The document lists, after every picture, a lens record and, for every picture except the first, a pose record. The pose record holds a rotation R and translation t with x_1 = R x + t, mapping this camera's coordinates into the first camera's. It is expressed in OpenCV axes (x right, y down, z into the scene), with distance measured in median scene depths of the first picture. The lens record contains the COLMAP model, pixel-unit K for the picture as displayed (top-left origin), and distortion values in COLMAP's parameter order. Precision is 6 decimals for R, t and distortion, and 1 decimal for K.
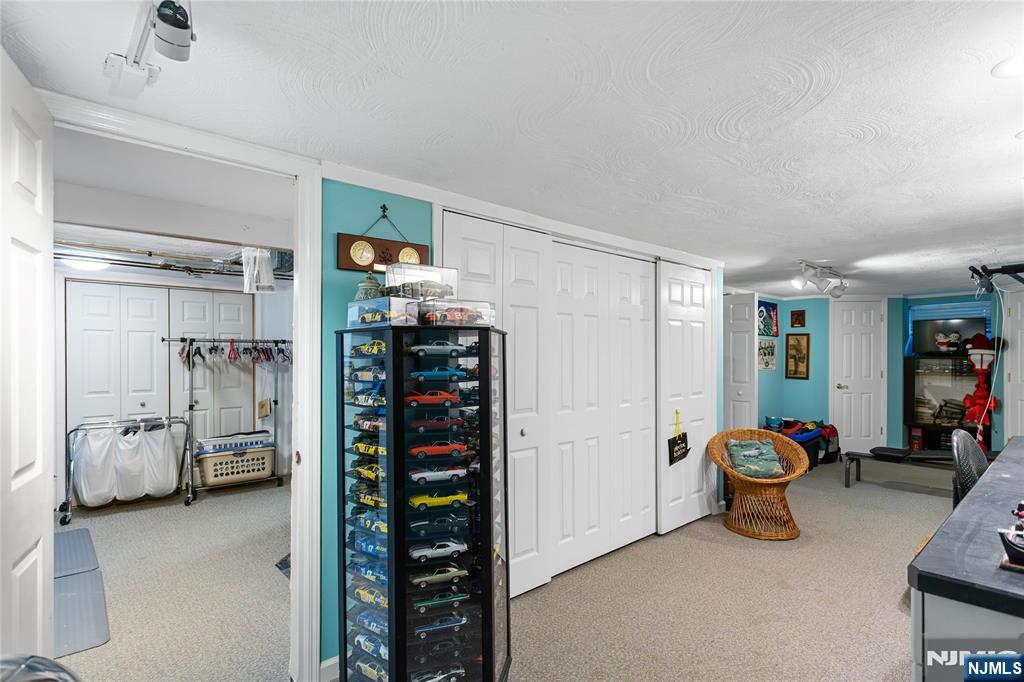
lens RADIAL K [[493.9, 0, 519.7], [0, 493.9, 360.7], [0, 0, 1]] dist [-0.000235, -0.000686]
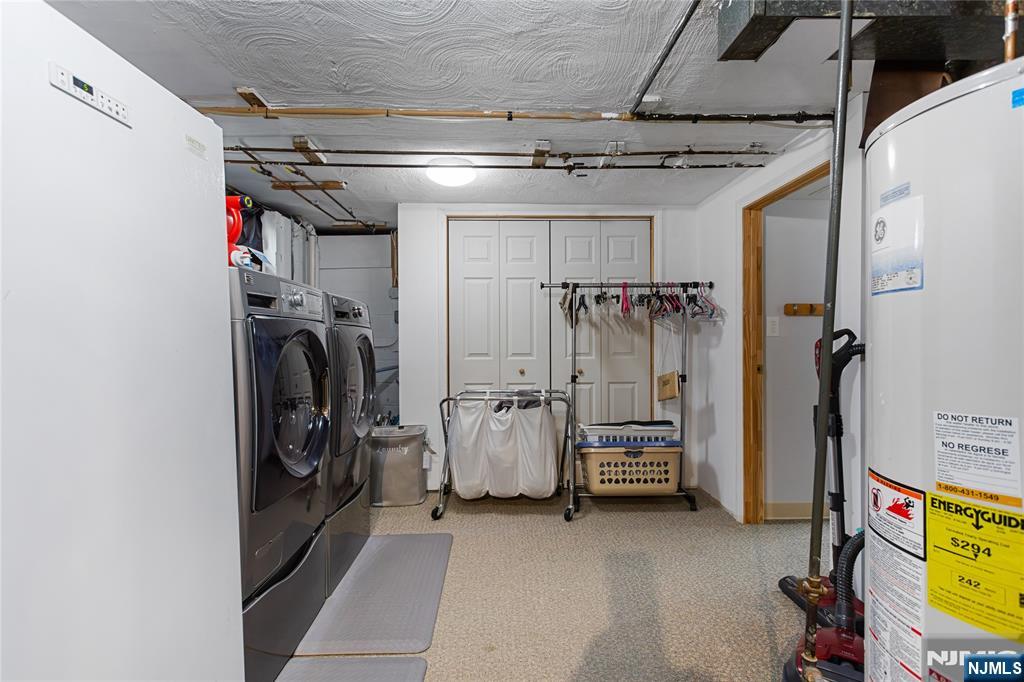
lens RADIAL K [[493.9, 0, 515.1], [0, 493.9, 347.4], [0, 0, 1]] dist [-0.000235, -0.000686]
pose [[0.749177, 0.013203, -0.662238, -0.251105], [-0.004610, 0.999881, 0.014719, 0.037693], [0.662354, -0.007975, 0.749149, 0.401461]]
